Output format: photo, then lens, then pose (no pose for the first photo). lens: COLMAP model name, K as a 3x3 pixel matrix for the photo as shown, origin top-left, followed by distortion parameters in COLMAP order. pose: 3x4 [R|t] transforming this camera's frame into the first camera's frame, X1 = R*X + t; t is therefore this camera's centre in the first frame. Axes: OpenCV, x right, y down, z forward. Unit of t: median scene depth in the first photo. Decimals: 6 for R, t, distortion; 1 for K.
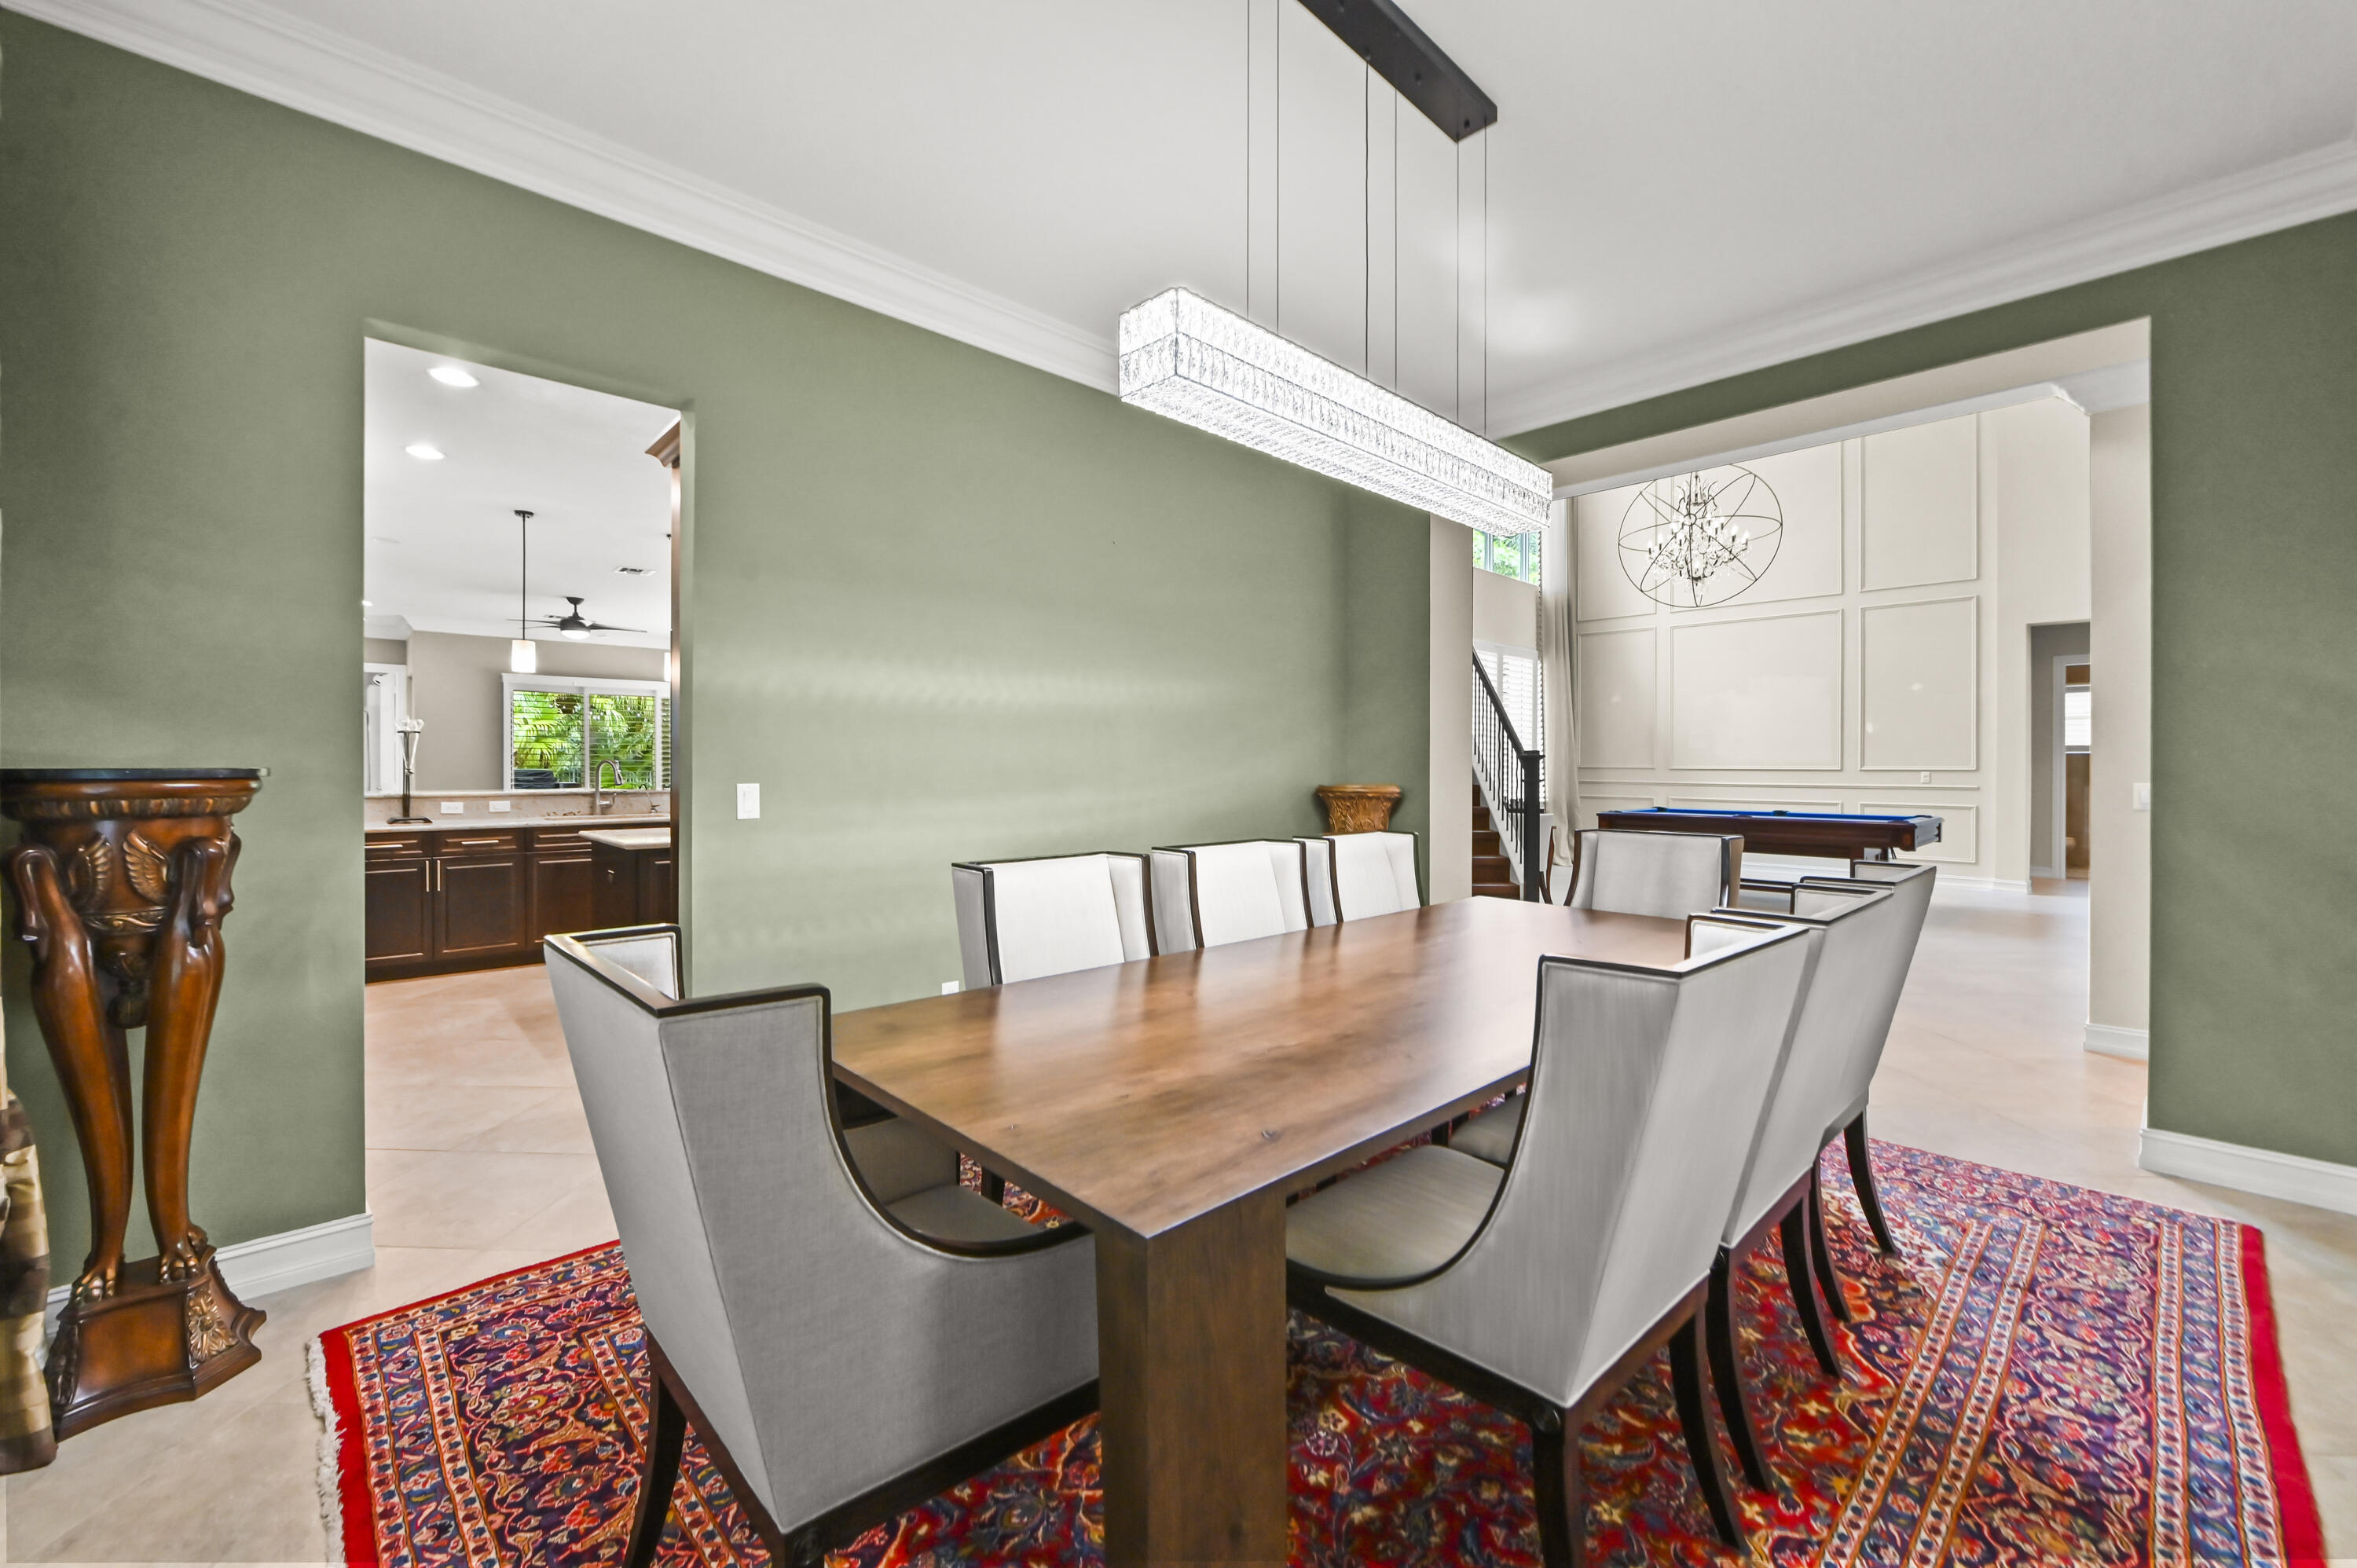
lens RADIAL K [[939.6, 0, 1157.0], [0, 939.6, 764.3], [0, 0, 1]] dist [-0.010201, -0.000090]
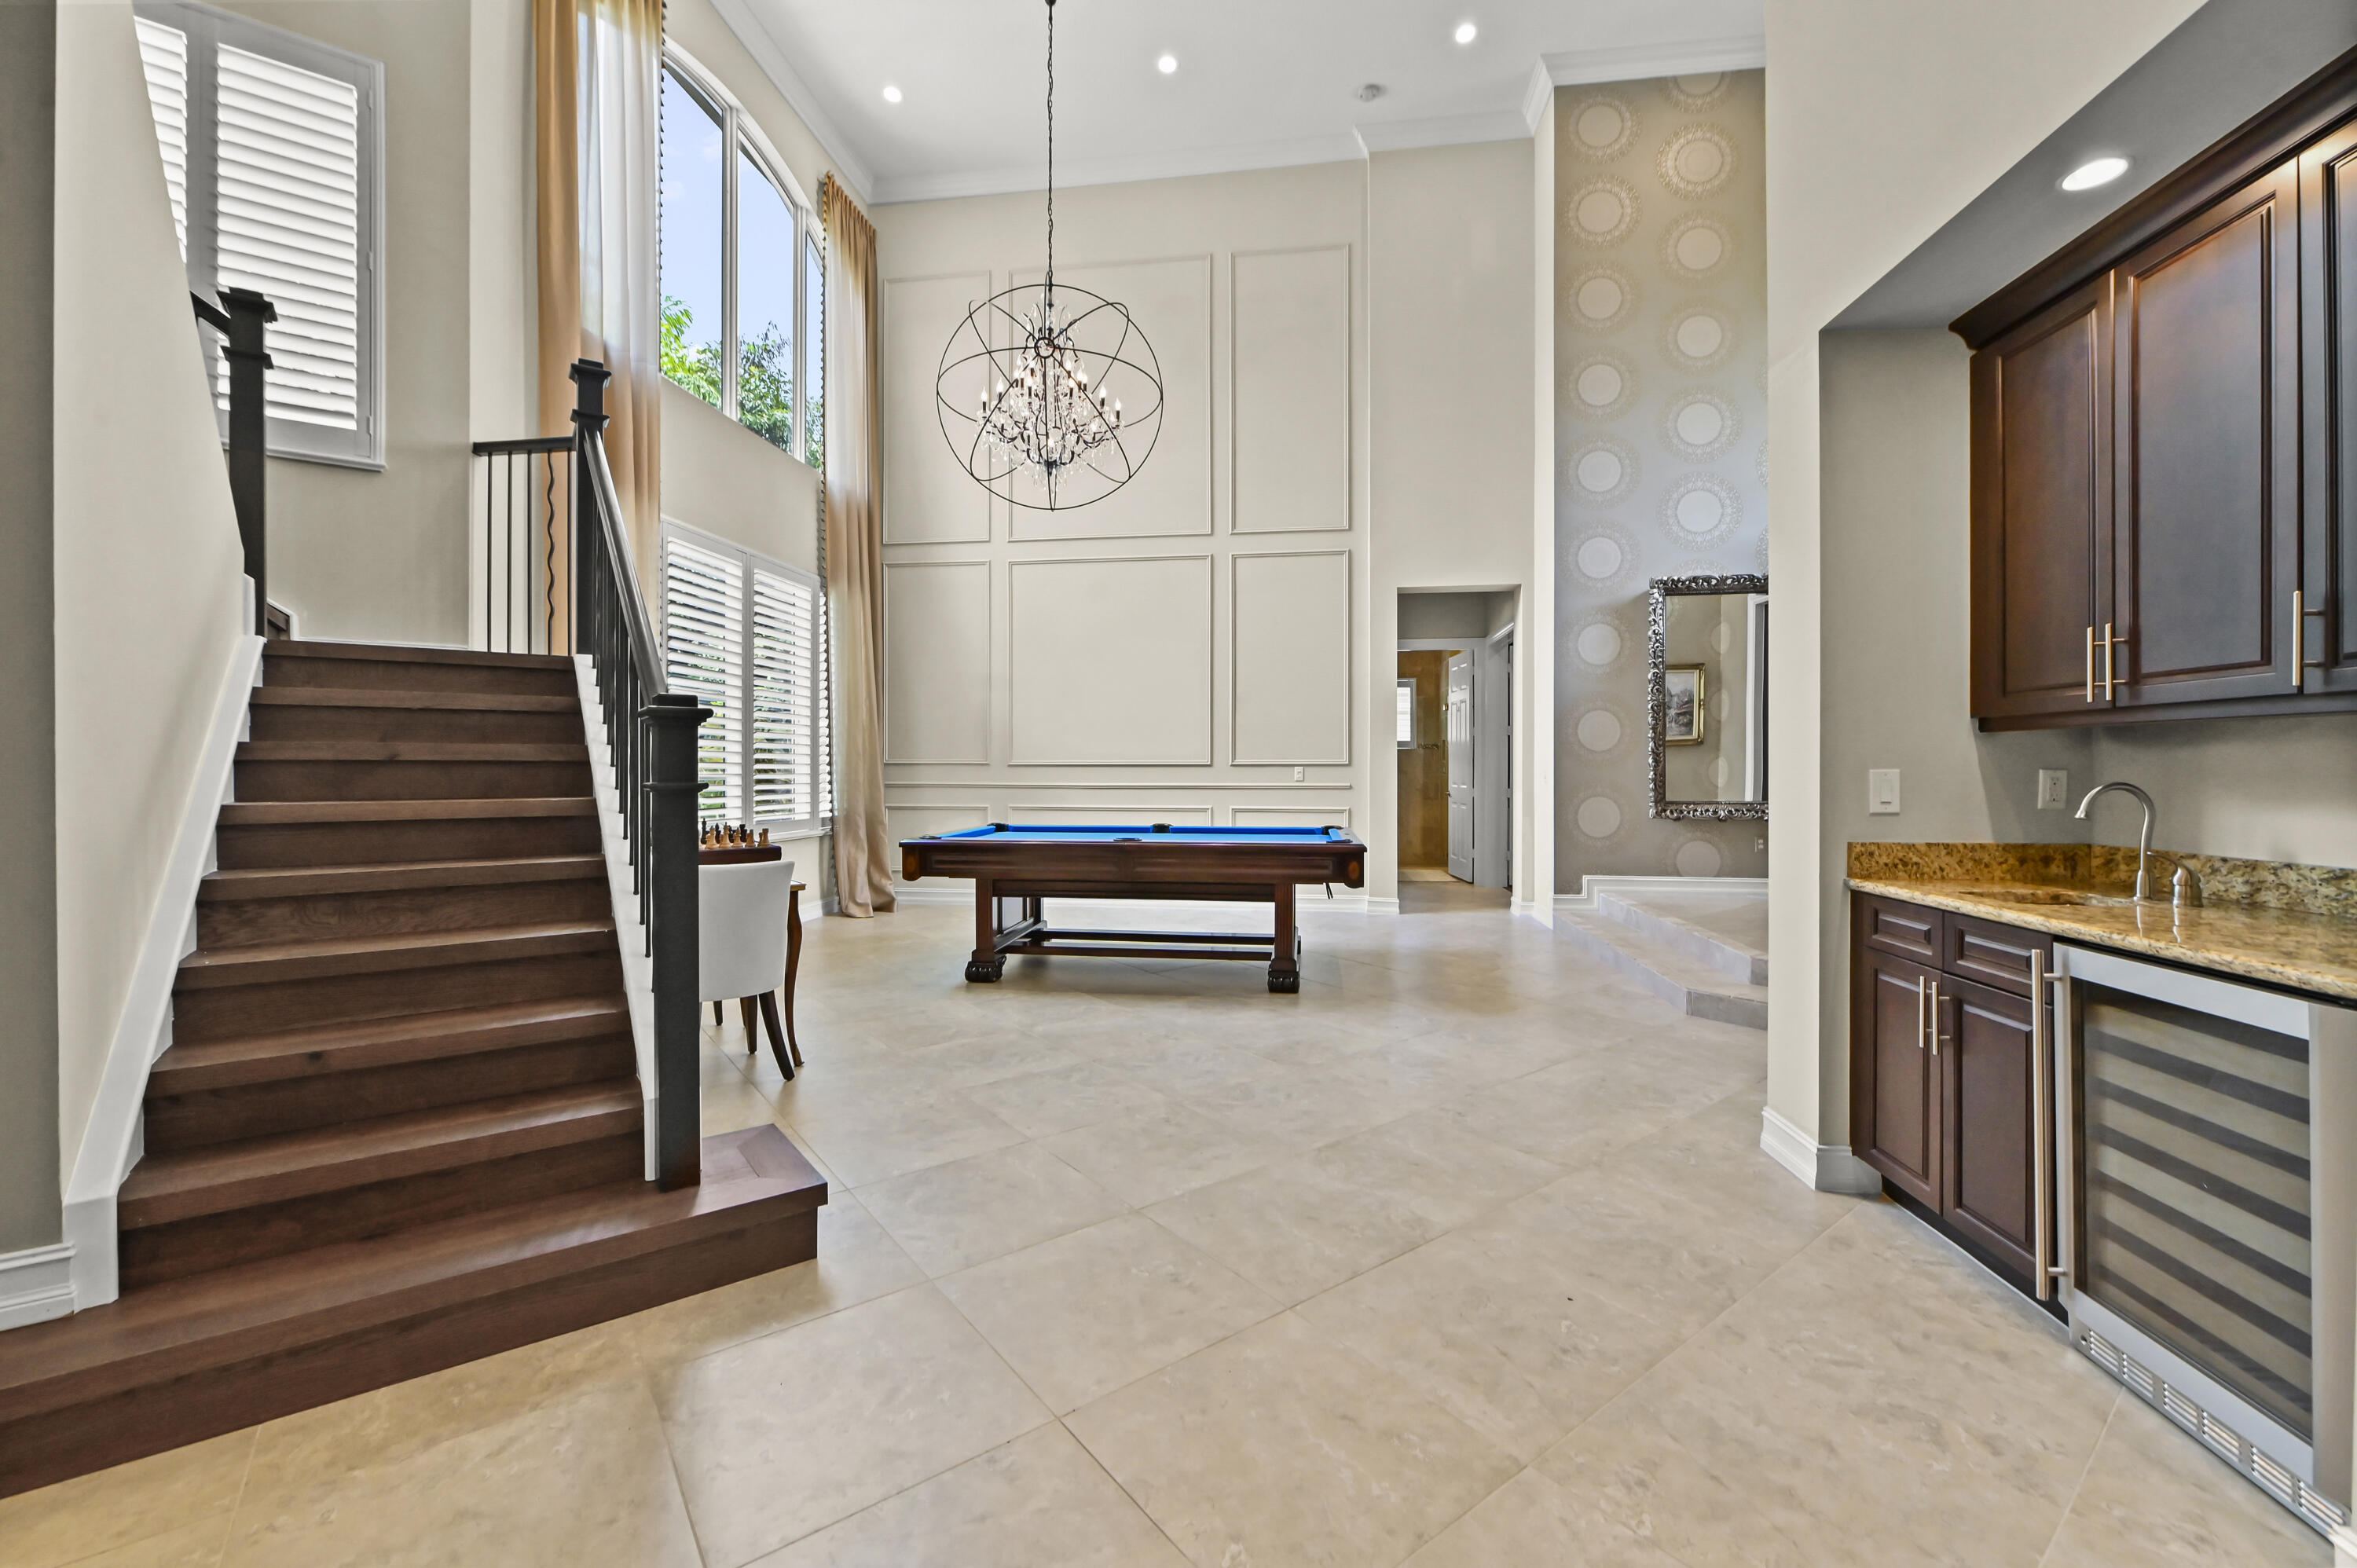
lens RADIAL K [[939.6, 0, 1169.7], [0, 939.6, 771.3], [0, 0, 1]] dist [-0.010201, -0.000090]
pose [[0.773254, -0.004805, 0.634078, 0.222834], [0.002494, 0.999987, 0.004535, 0.007380], [-0.634091, -0.001925, 0.773256, 0.434647]]
